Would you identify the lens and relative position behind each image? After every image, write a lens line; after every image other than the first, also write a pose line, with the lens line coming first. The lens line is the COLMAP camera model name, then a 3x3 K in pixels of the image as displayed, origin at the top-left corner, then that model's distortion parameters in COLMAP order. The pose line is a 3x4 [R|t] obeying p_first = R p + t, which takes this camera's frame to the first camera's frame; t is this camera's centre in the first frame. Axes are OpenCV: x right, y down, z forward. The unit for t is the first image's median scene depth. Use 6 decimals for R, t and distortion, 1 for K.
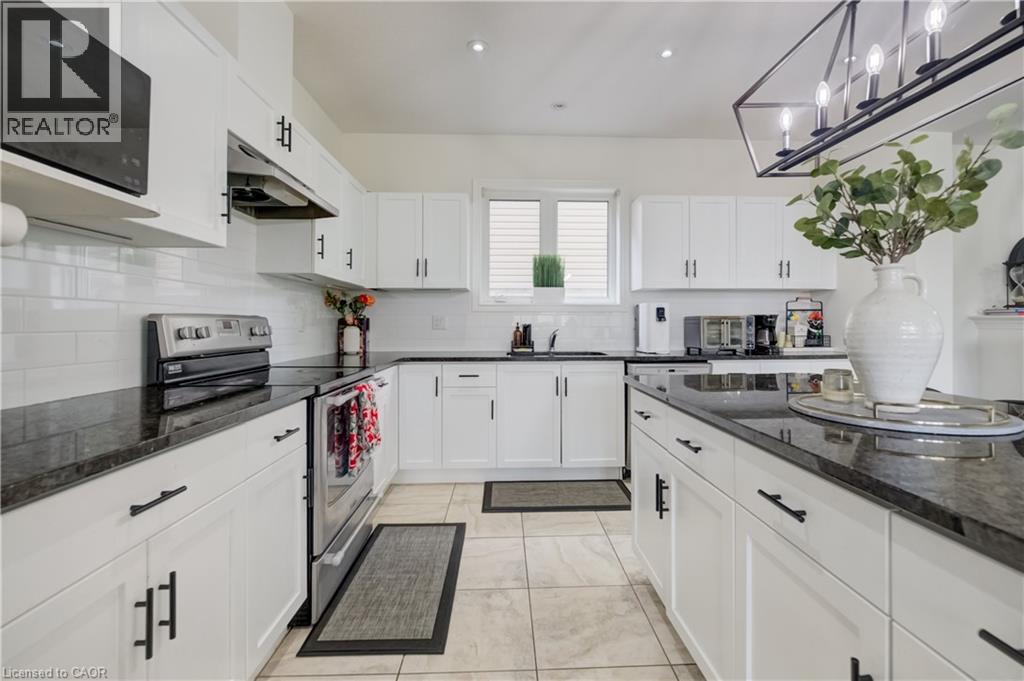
lens RADIAL K [[432.9, 0, 520.2], [0, 432.9, 320.2], [0, 0, 1]] dist [-0.009191, 0.000299]
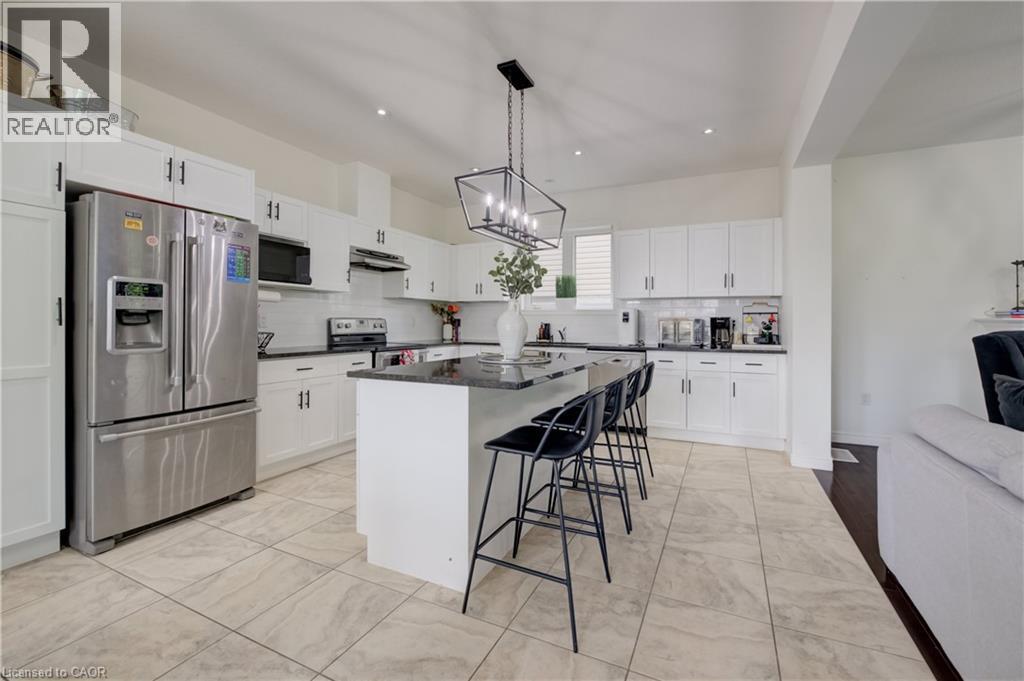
lens RADIAL K [[432.9, 0, 526.8], [0, 432.9, 323.5], [0, 0, 1]] dist [-0.009191, 0.000299]
pose [[0.888767, 0.007937, -0.458290, 0.736654], [-0.003627, 0.999941, 0.010285, -0.006371], [0.458345, -0.007479, 0.888743, -0.410700]]
